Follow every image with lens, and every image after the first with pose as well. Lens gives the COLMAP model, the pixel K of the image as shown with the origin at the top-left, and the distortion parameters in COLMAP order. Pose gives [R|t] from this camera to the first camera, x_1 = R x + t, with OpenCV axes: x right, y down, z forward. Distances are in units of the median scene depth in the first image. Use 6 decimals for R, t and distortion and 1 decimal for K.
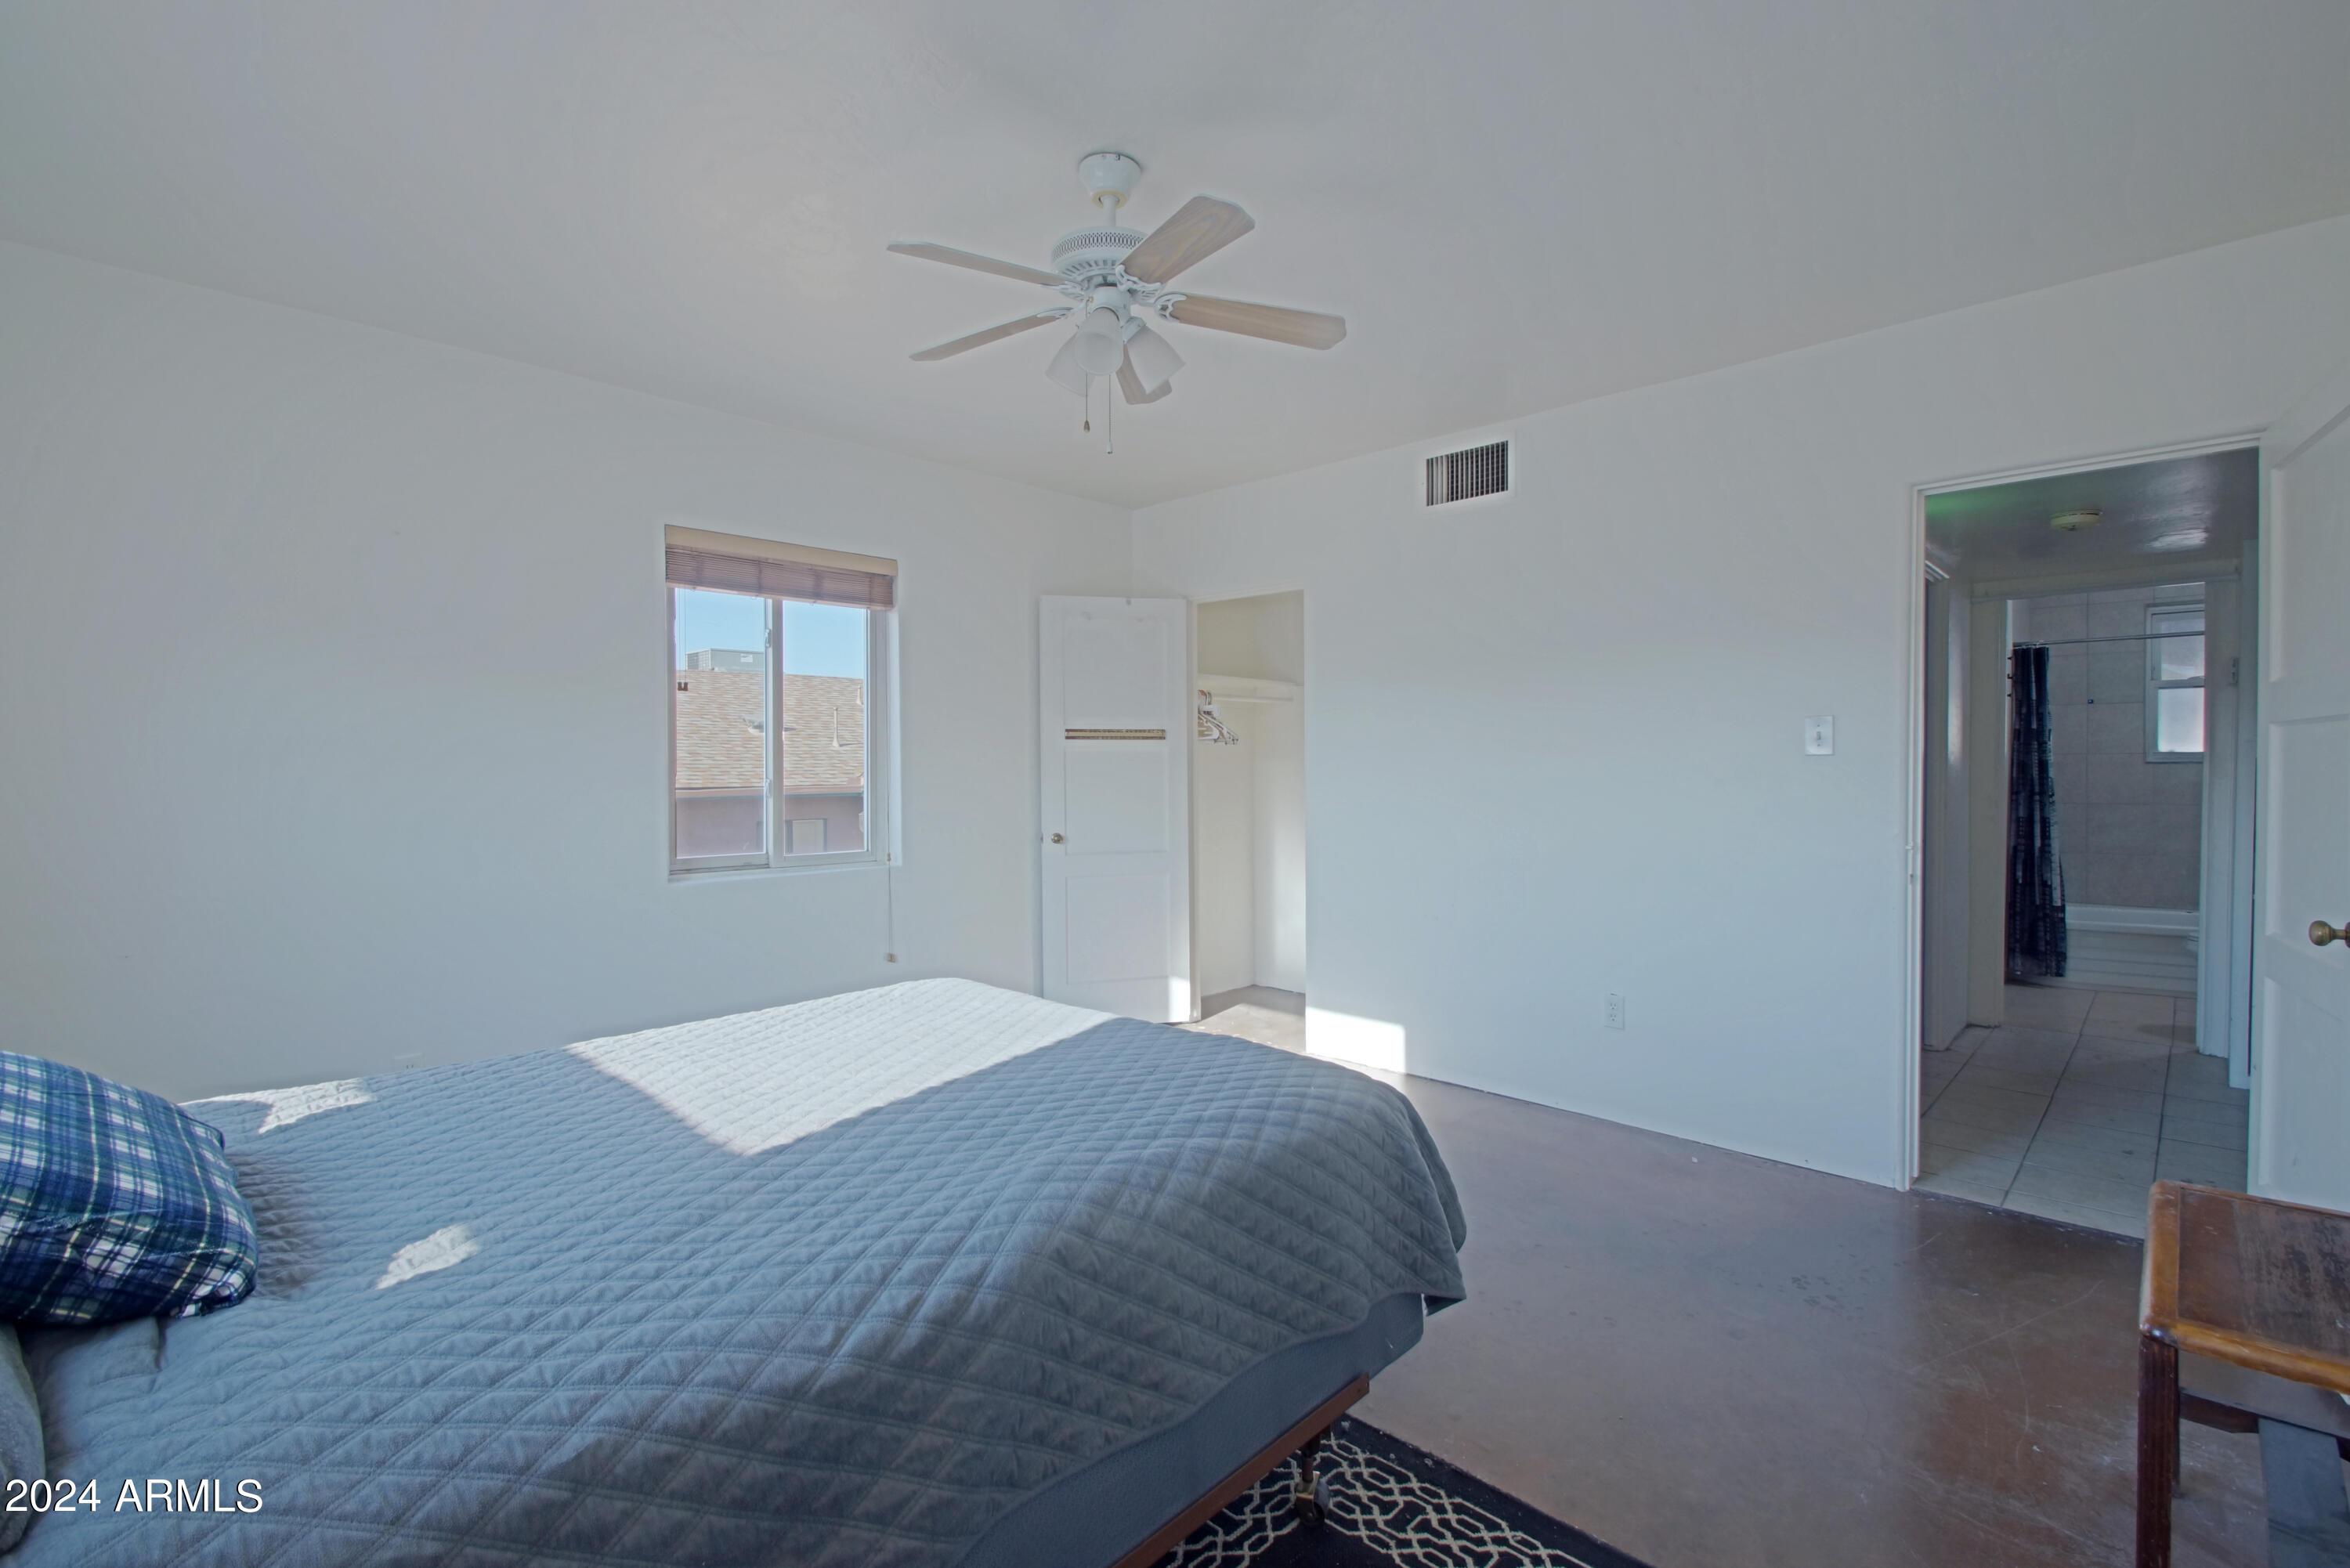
lens RADIAL K [[1048.6, 0, 1167.6], [0, 1048.6, 791.2], [0, 0, 1]] dist [0.018298, -0.018991]
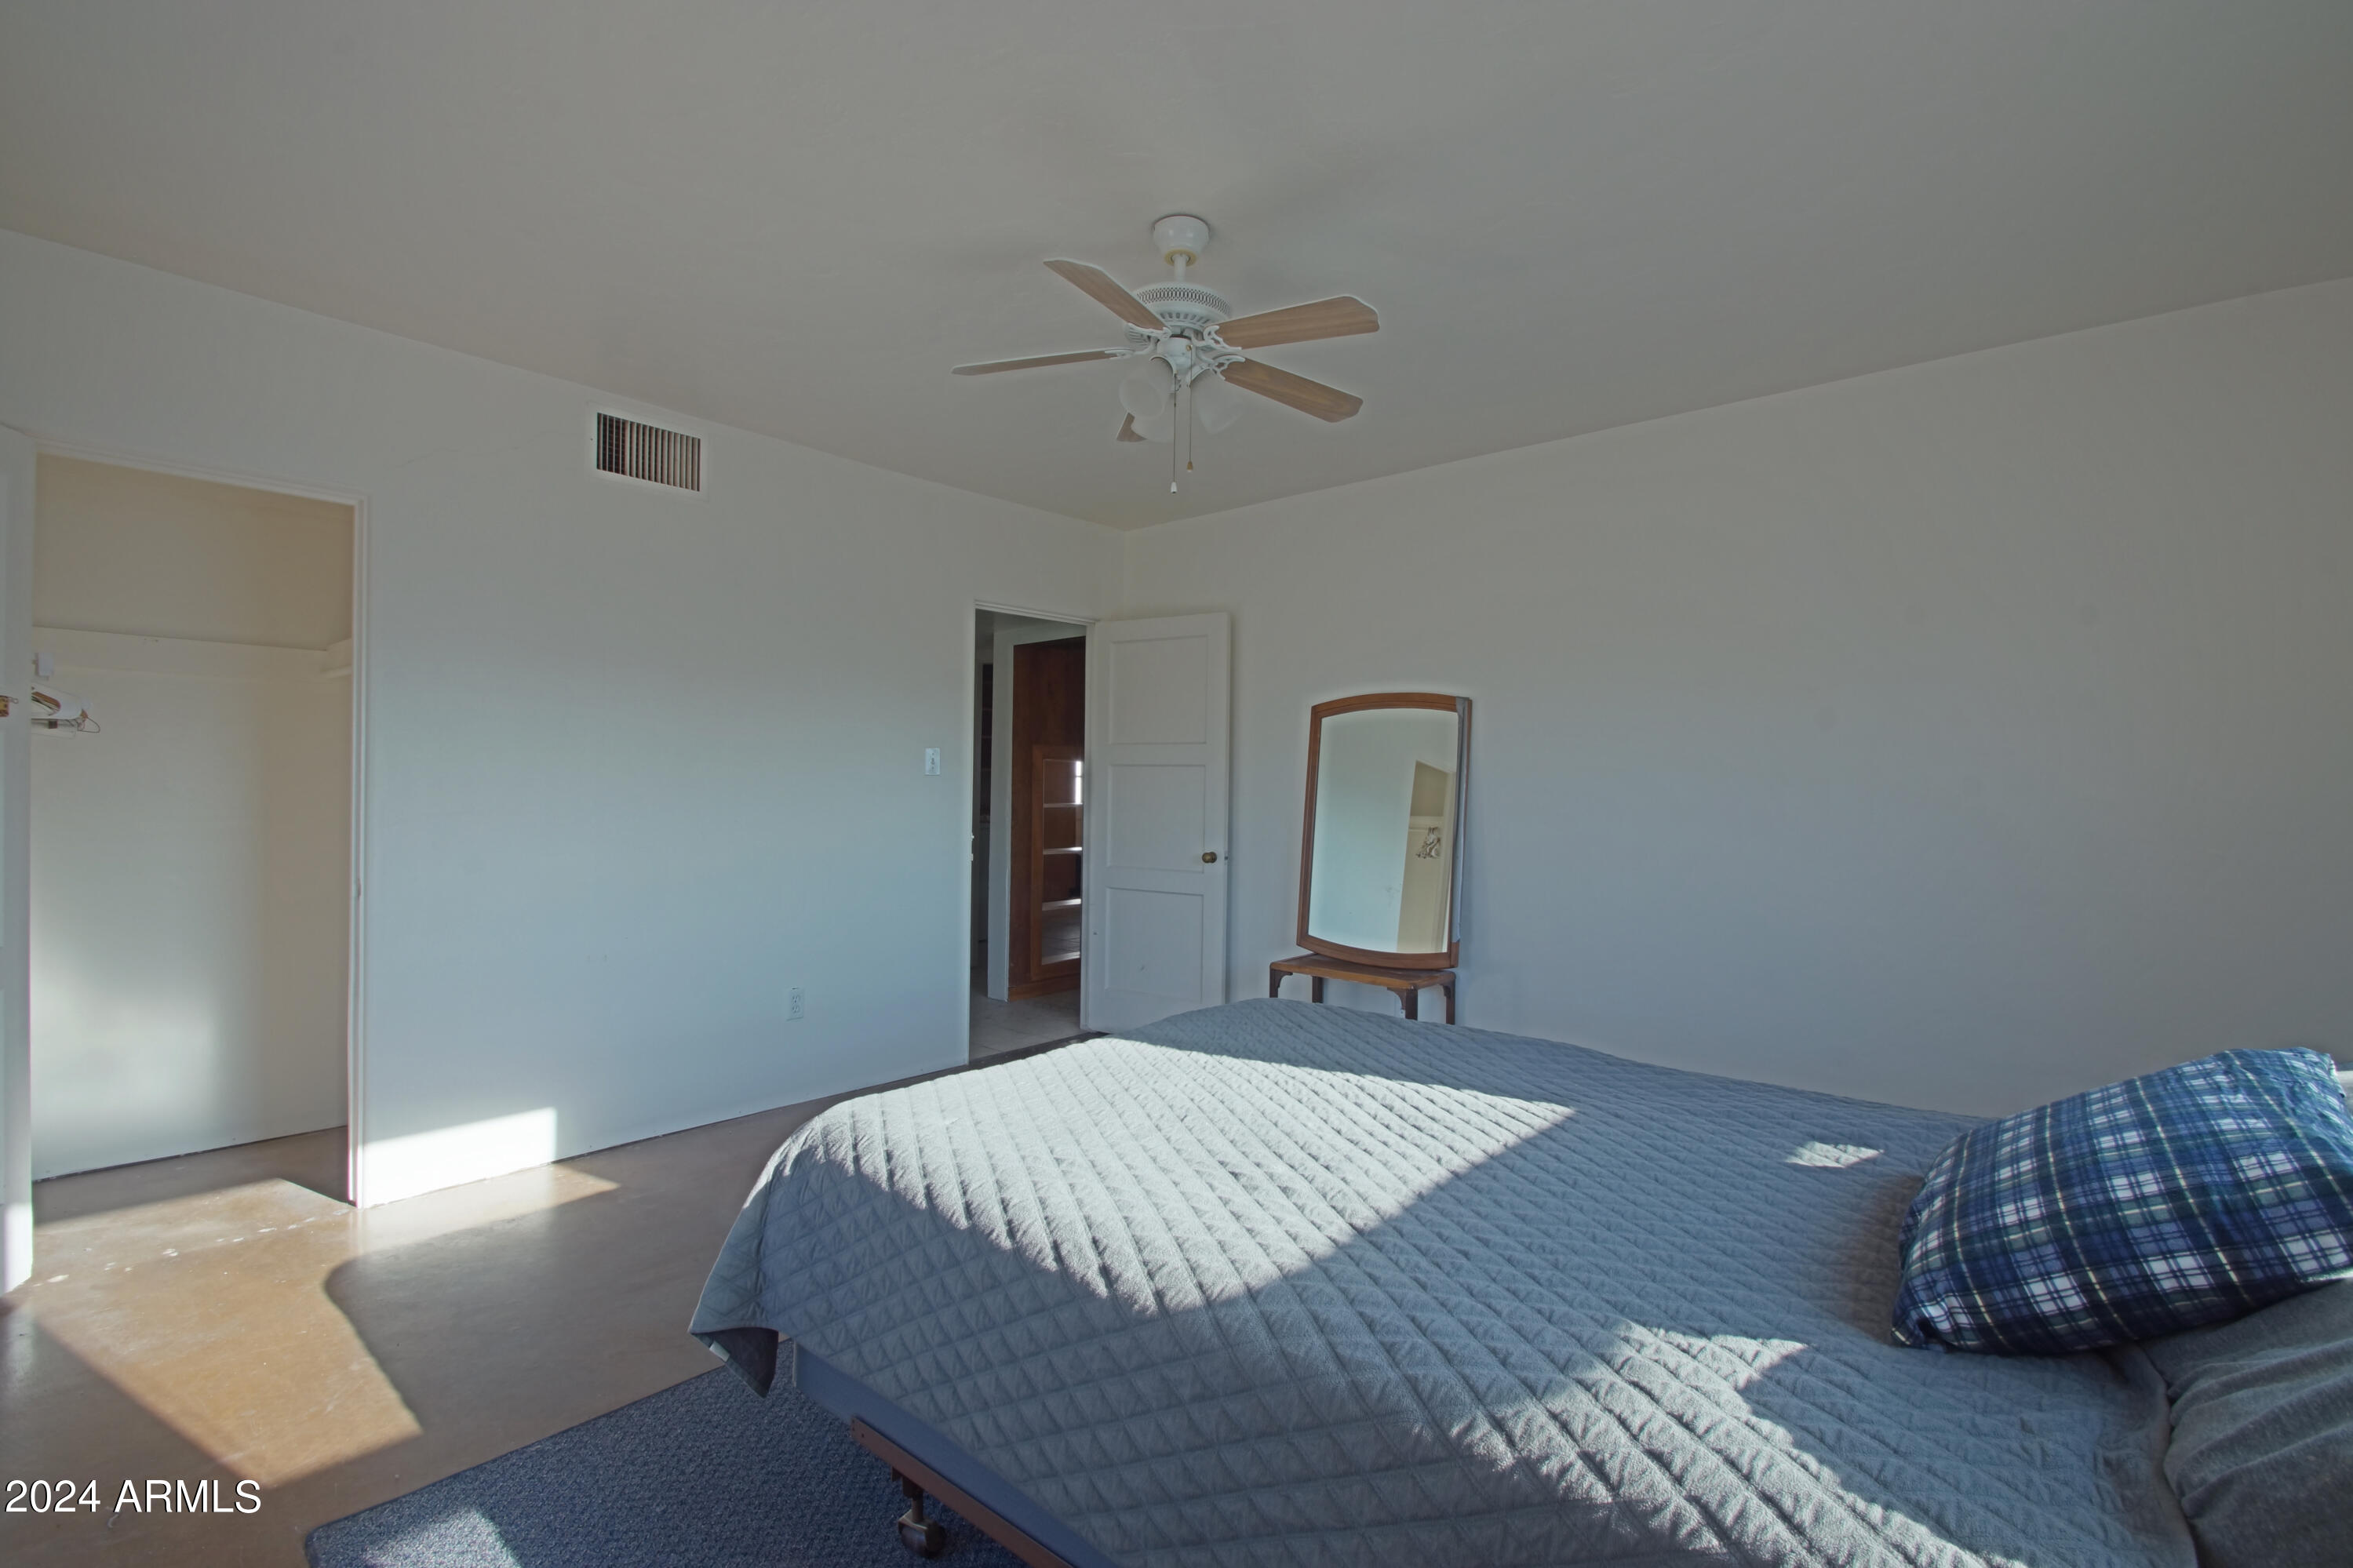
lens RADIAL K [[1049.9, 0, 1169.1], [0, 1049.9, 791.2], [0, 0, 1]] dist [0.018298, -0.018991]
pose [[-0.072538, -0.008520, 0.997329, -1.124343], [0.008735, 0.999920, 0.009177, -0.033217], [-0.997327, 0.009378, -0.072458, 1.093901]]
